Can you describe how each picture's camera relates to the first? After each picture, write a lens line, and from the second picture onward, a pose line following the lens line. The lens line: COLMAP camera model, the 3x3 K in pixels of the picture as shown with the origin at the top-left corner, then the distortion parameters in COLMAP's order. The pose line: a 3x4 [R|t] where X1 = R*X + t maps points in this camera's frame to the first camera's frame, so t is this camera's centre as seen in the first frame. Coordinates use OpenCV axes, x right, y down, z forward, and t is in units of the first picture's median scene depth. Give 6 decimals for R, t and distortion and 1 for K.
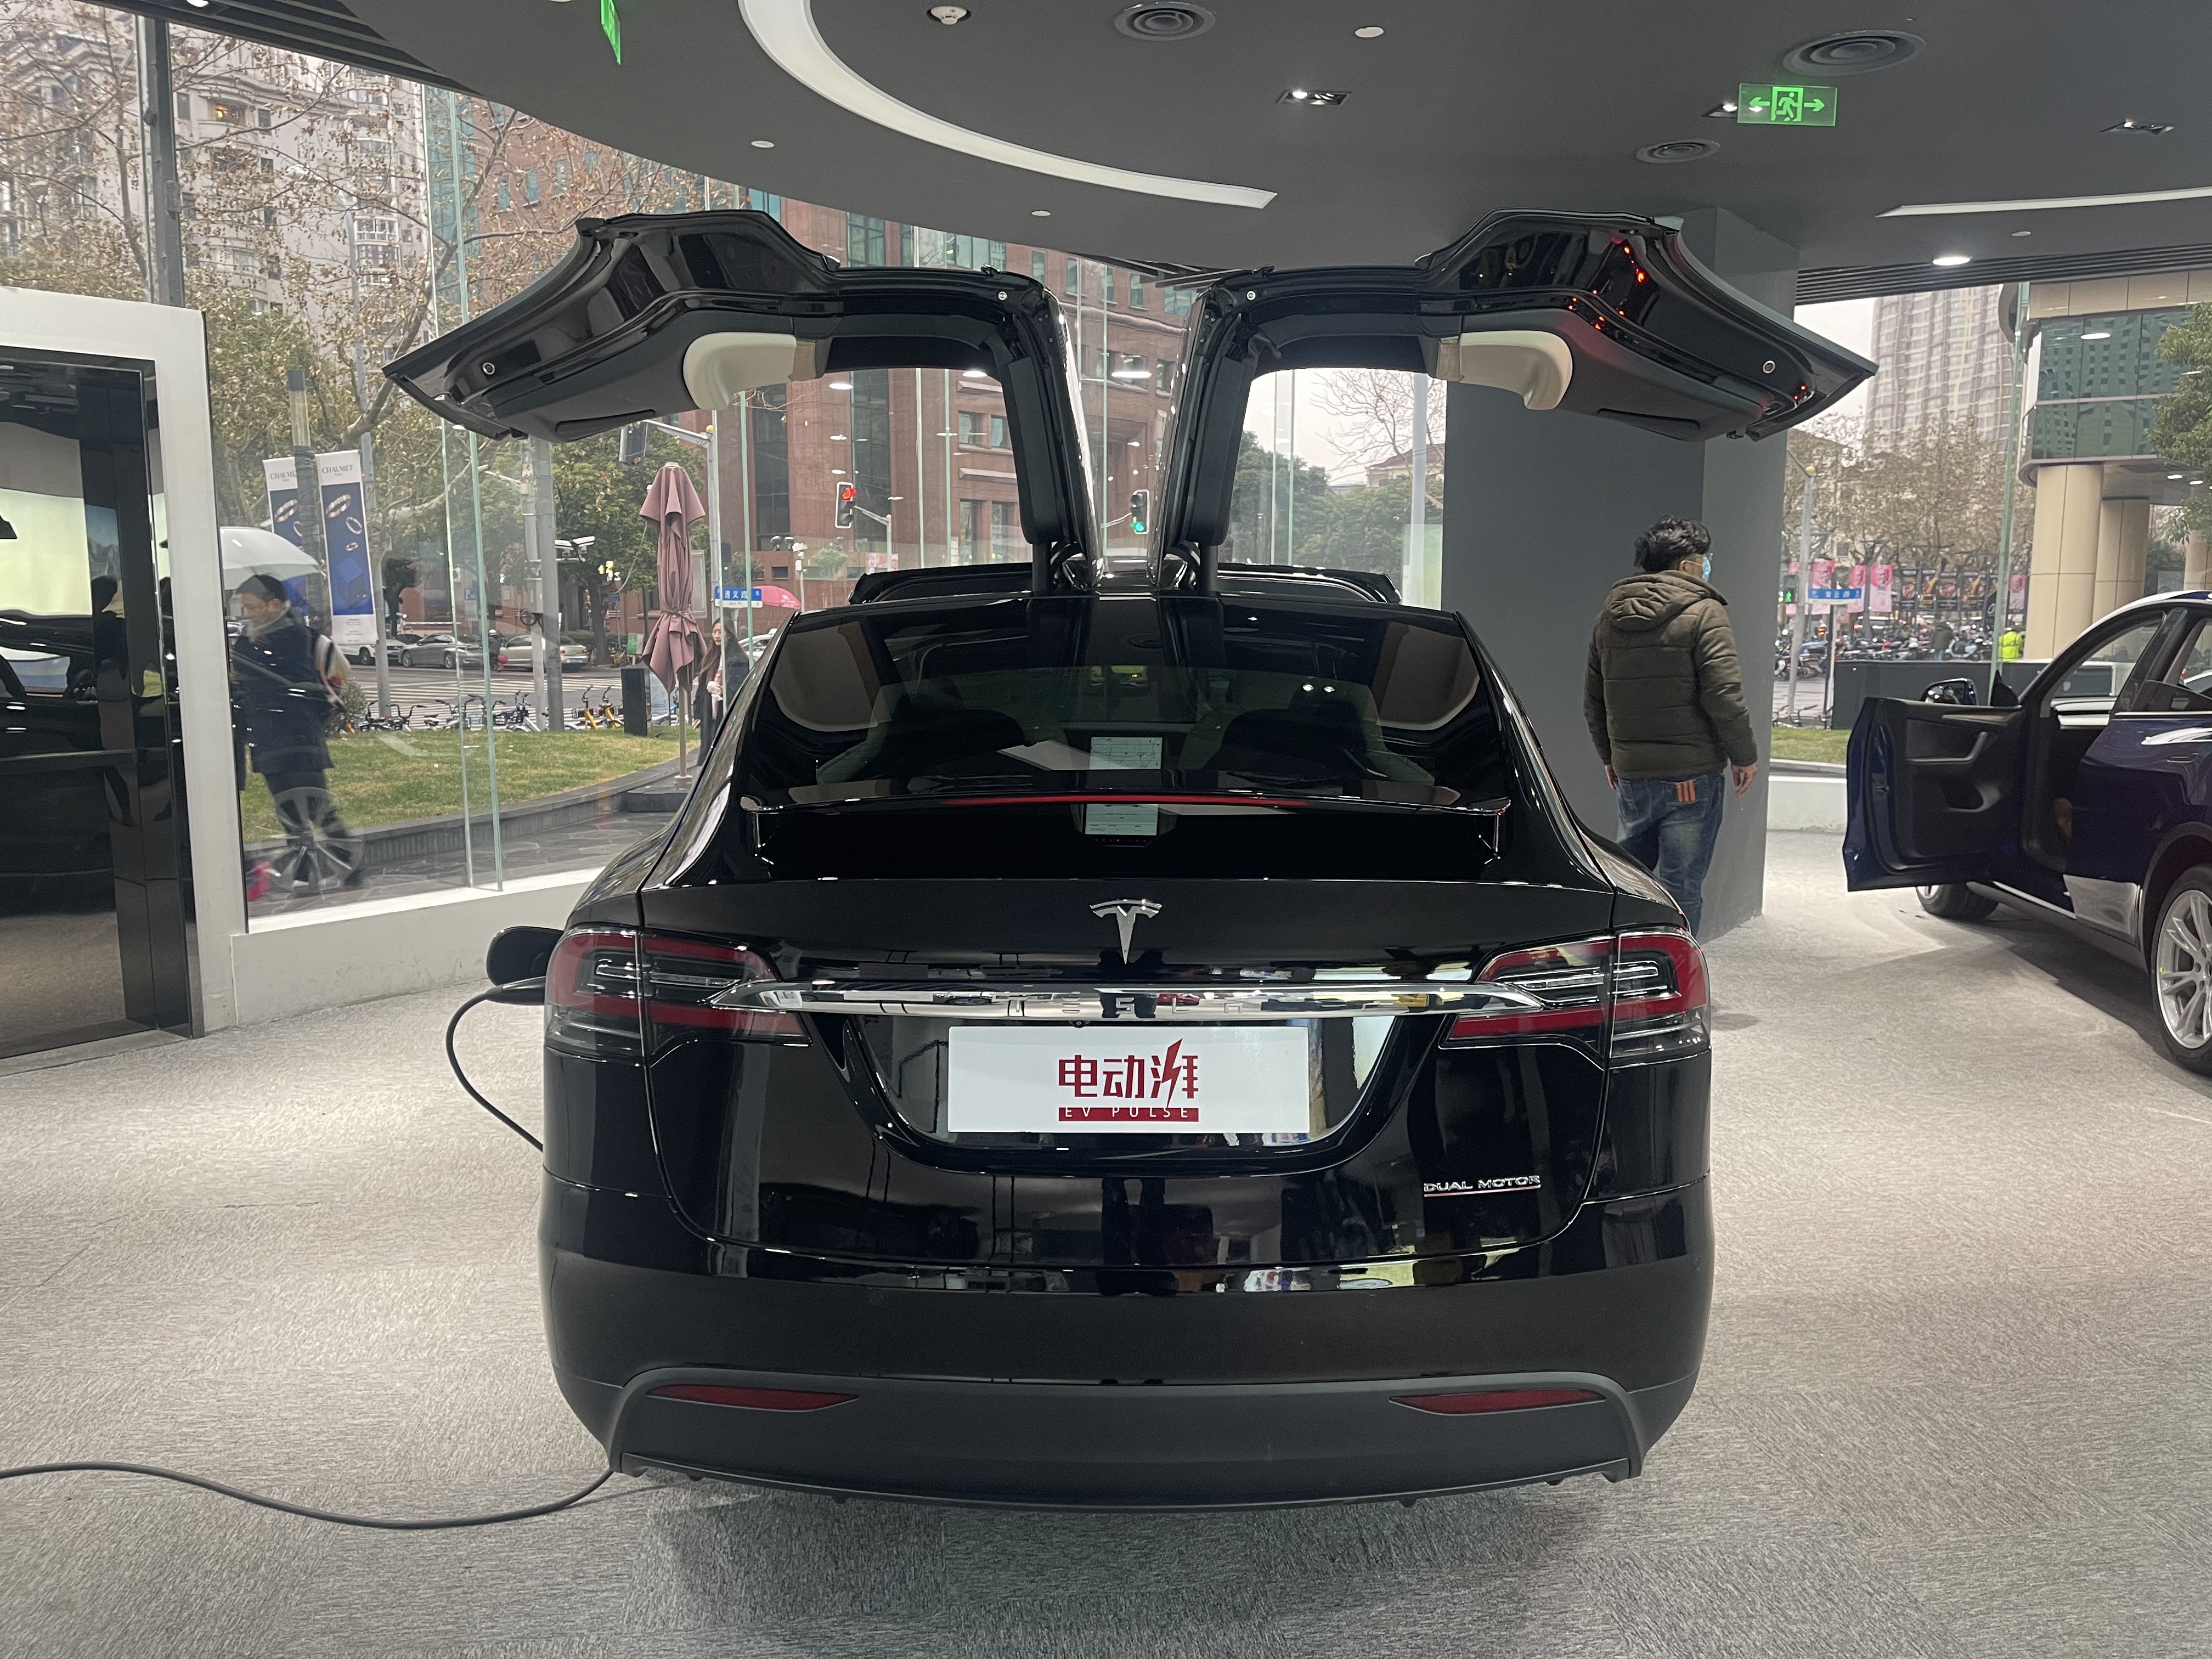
lens RADIAL K [[1657.3, 0, 1116.9], [0, 1657.3, 839.6], [0, 0, 1]] dist [0.075029, -0.094323]
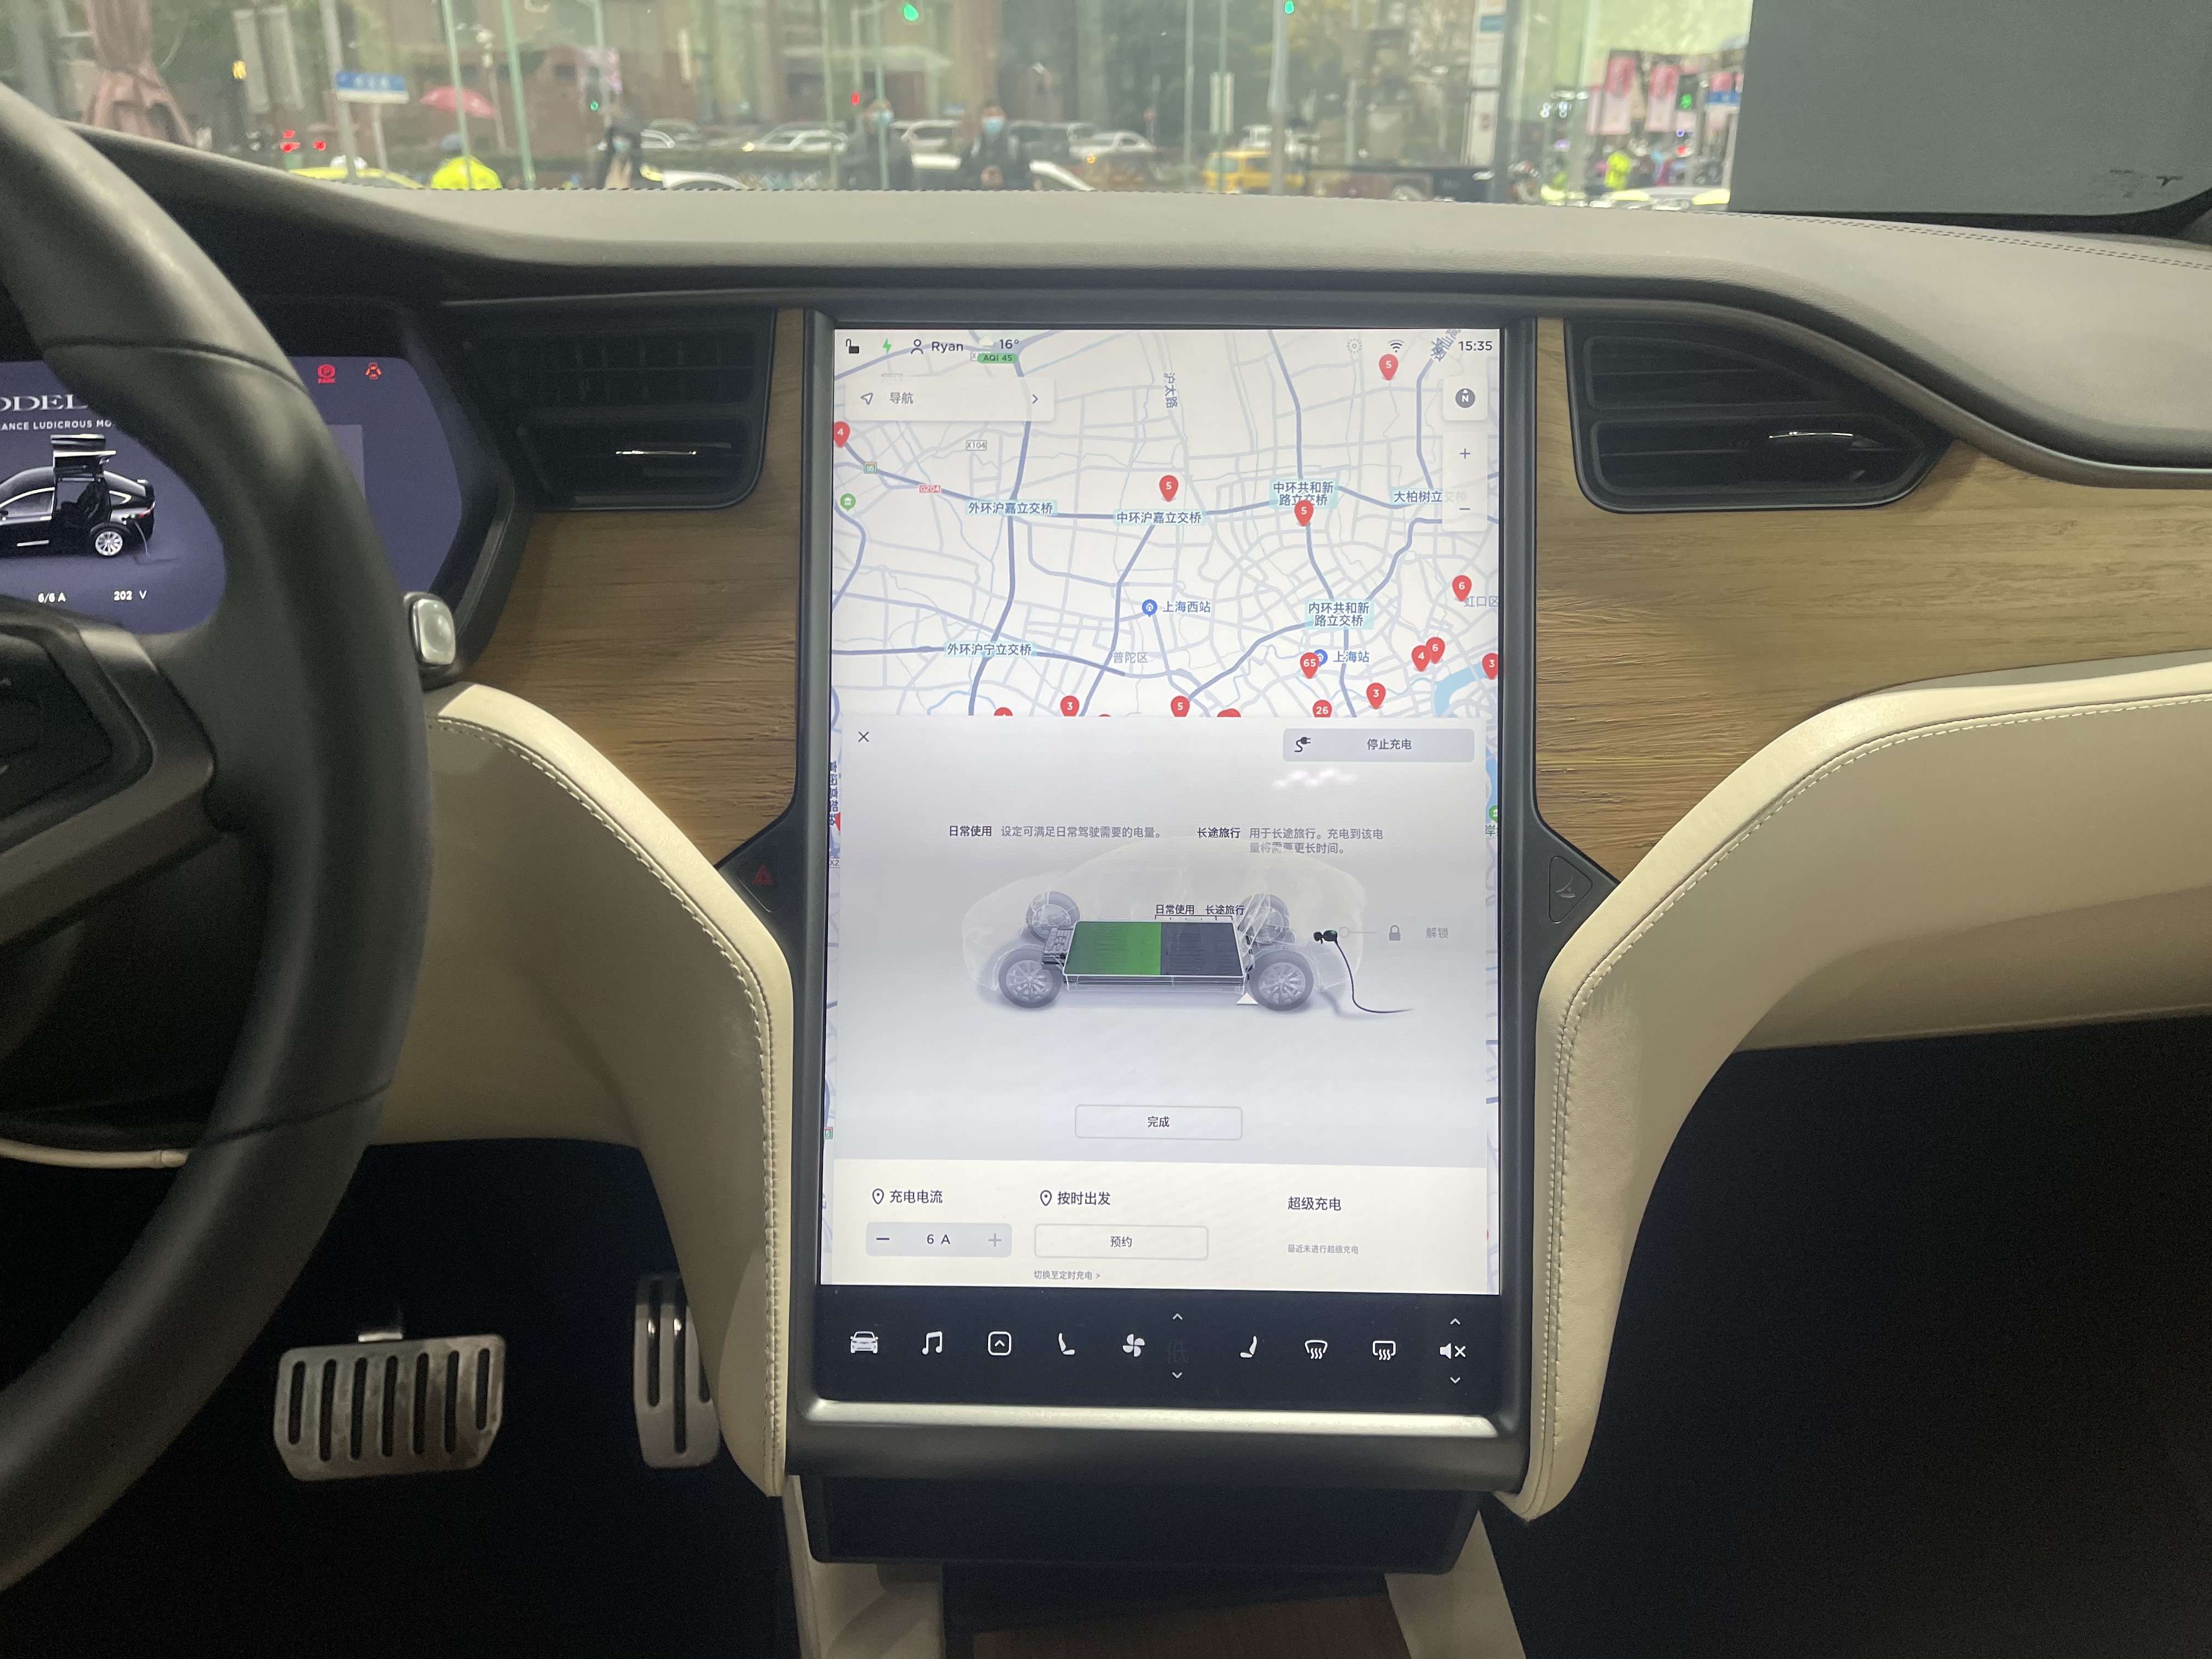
lens RADIAL K [[1657.3, 0, 1119.2], [0, 1657.3, 822.6], [0, 0, 1]] dist [0.075029, -0.094323]
pose [[0.991943, -0.048129, 0.117190, -0.021370], [0.017460, 0.968135, 0.249820, -0.124949], [-0.125479, -0.245761, 0.961175, 1.943120]]
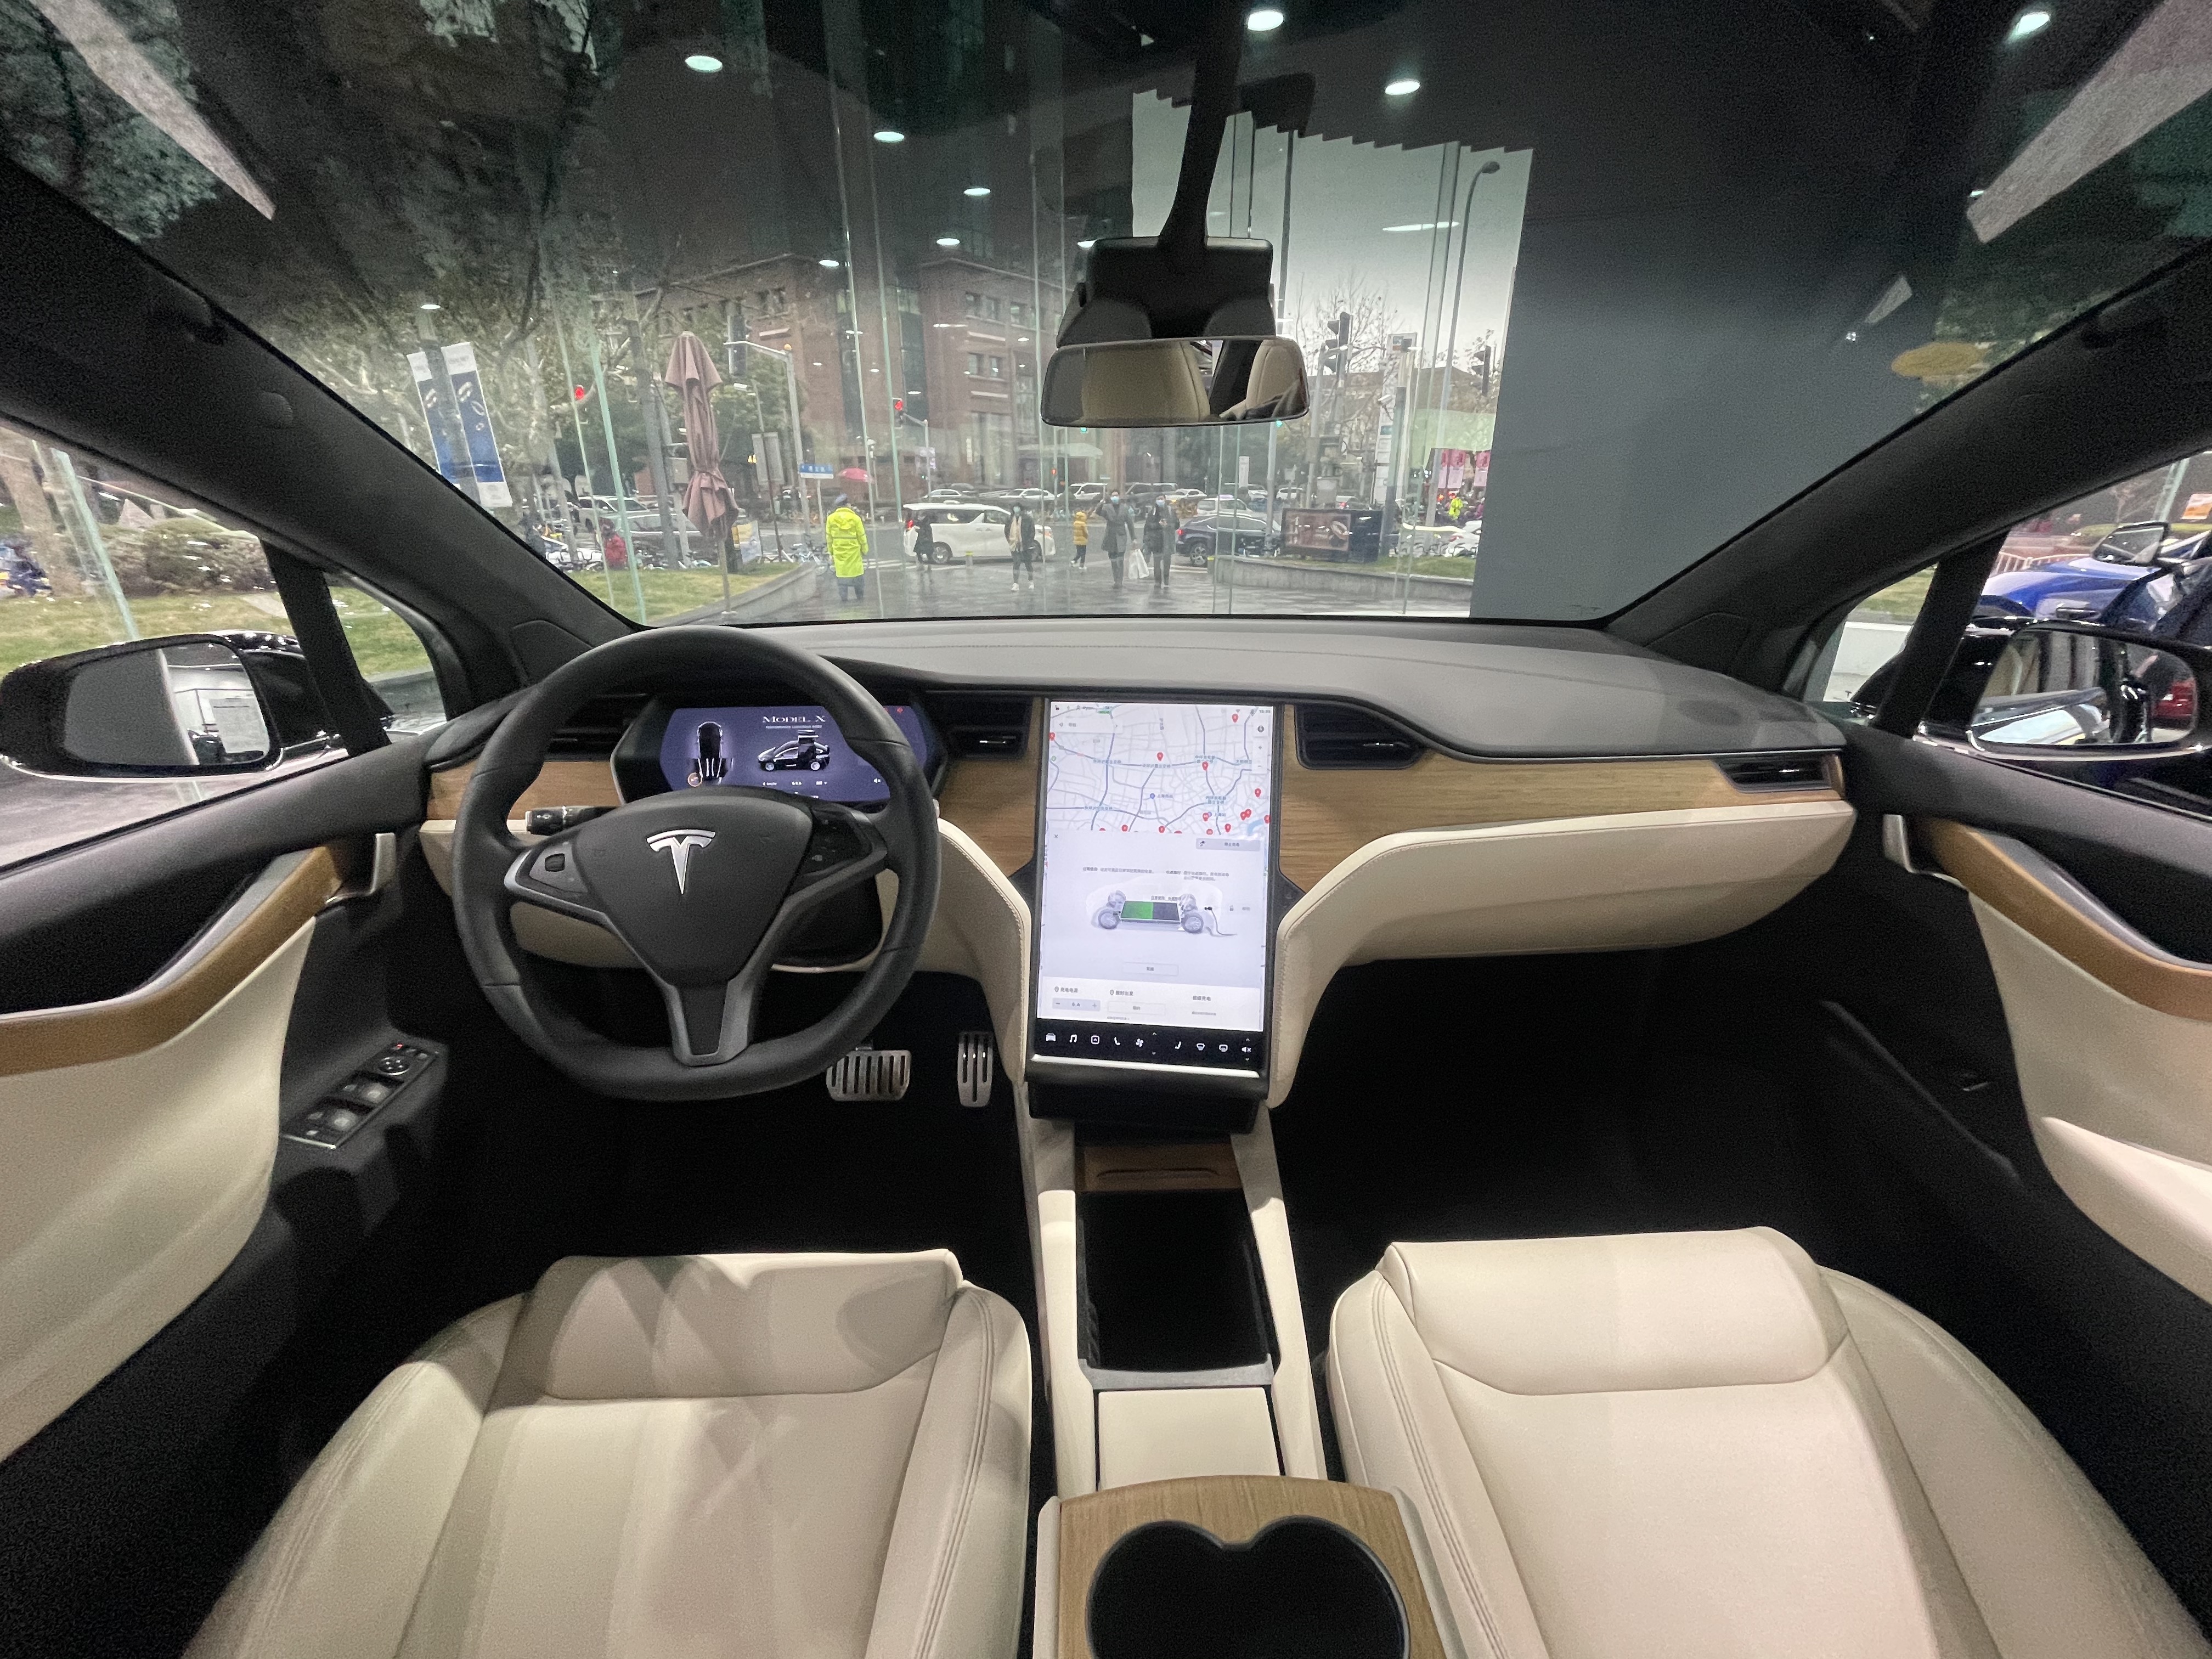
lens RADIAL K [[880.6, 0, 1099.9], [0, 880.6, 832.4], [0, 0, 1]] dist [-0.002585, -0.000213]
pose [[0.999465, -0.018335, 0.027071, -0.020606], [0.011491, 0.972130, 0.234159, -0.165816], [-0.030609, -0.233723, 0.971821, 1.819085]]
